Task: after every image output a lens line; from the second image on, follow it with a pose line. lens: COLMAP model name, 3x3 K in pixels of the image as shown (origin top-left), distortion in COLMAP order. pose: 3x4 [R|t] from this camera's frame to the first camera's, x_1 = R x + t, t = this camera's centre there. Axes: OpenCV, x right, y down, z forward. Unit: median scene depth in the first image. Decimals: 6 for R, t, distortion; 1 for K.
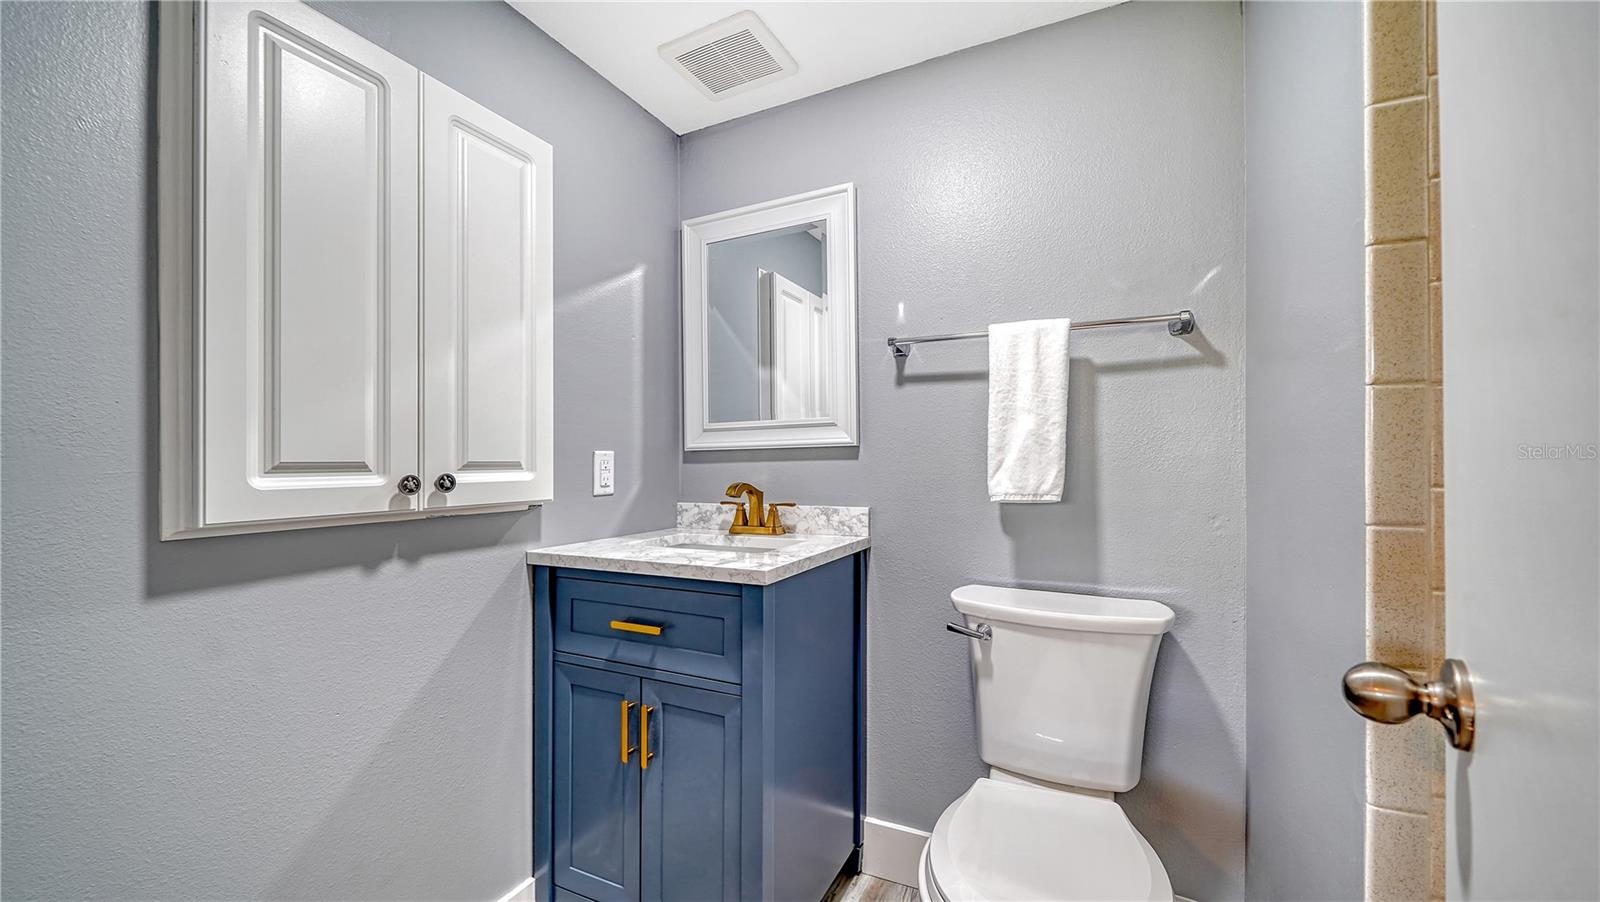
lens RADIAL K [[596.9, 0, 792.2], [0, 596.9, 461.3], [0, 0, 1]] dist [-0.006481, -0.000056]
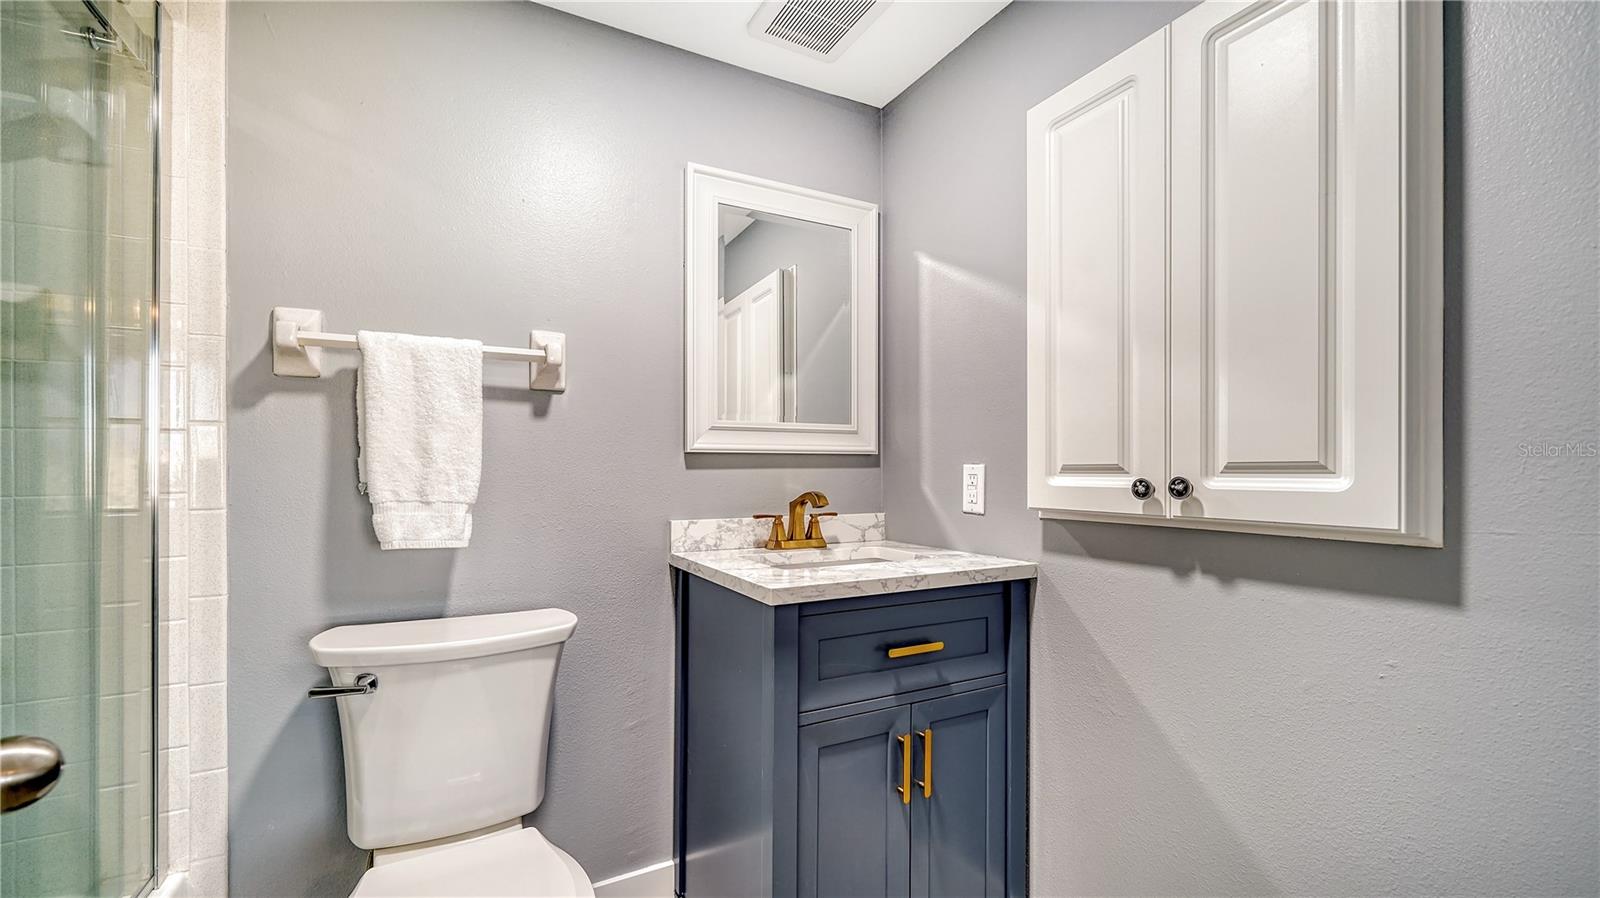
lens RADIAL K [[644.1, 0, 805.4], [0, 644.1, 462.6], [0, 0, 1]] dist [0.000364, 0.000054]
pose [[0.585659, 0.023548, 0.810215, -0.897240], [-0.012851, 0.999722, -0.019767, 0.012690], [-0.810456, 0.001165, 0.585799, 0.433607]]
